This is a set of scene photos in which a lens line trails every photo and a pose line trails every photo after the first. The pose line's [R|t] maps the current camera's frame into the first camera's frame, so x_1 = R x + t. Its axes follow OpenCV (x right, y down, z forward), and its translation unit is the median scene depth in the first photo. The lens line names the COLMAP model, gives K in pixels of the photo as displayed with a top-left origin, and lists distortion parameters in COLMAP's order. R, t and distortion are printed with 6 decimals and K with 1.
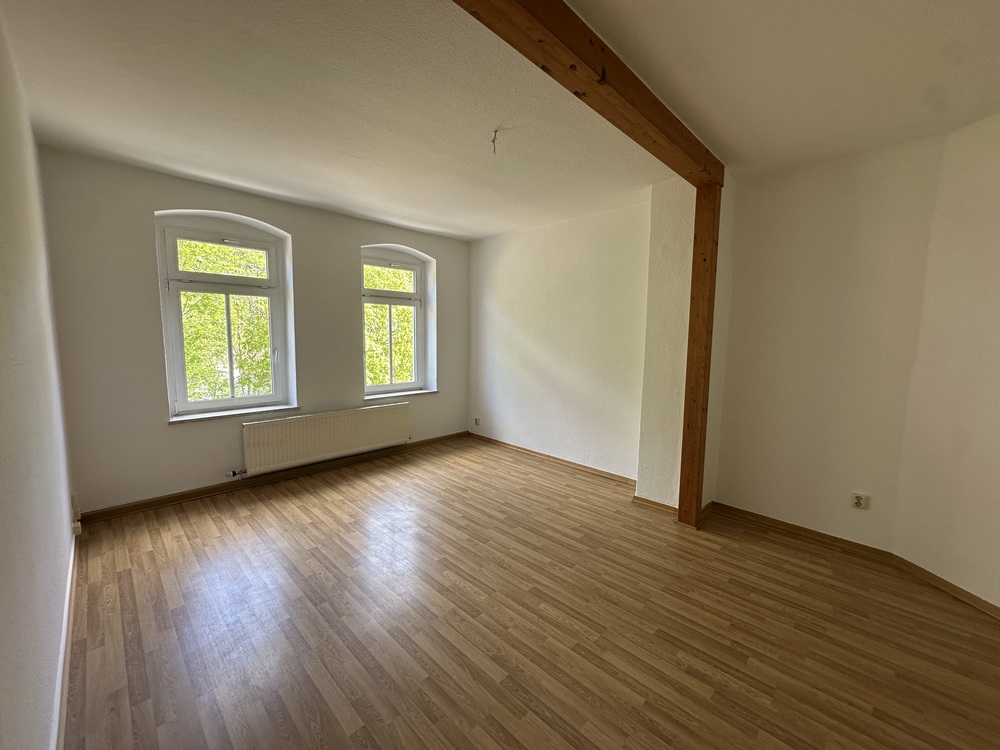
lens RADIAL K [[398.9, 0, 475.3], [0, 398.9, 398.5], [0, 0, 1]] dist [0.001847, -0.001295]
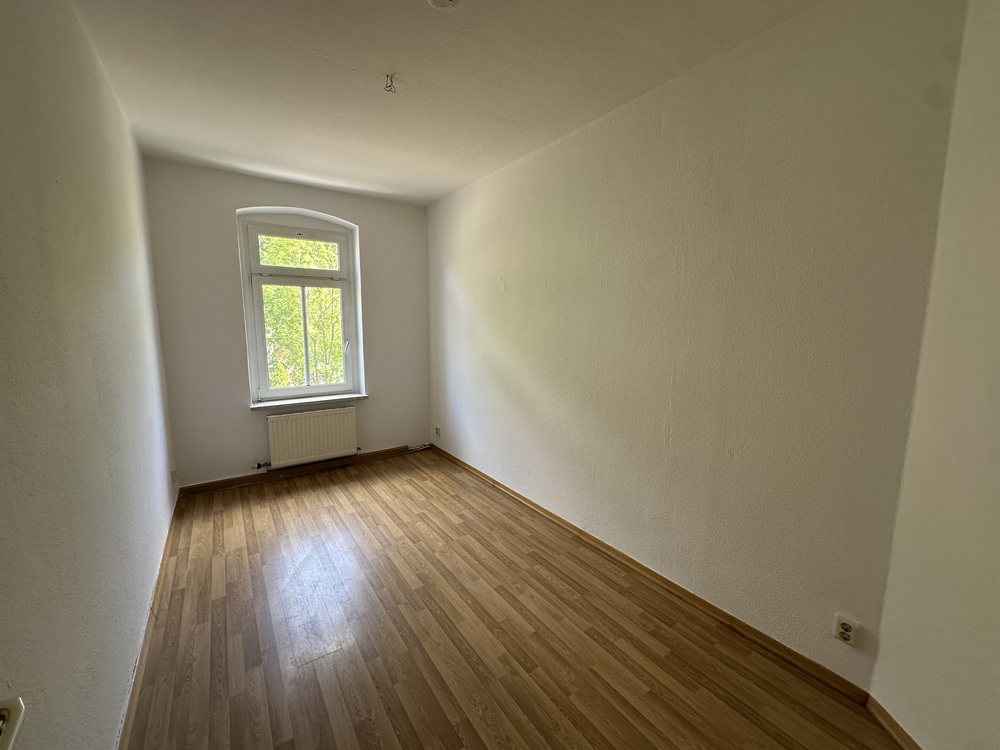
lens RADIAL K [[398.9, 0, 493.9], [0, 398.9, 394.9], [0, 0, 1]] dist [0.001847, -0.001295]
pose [[0.983538, 0.022928, -0.179241, 0.110153], [-0.019739, 0.999614, 0.019556, -0.015133], [0.179620, -0.015696, 0.983611, 0.101661]]
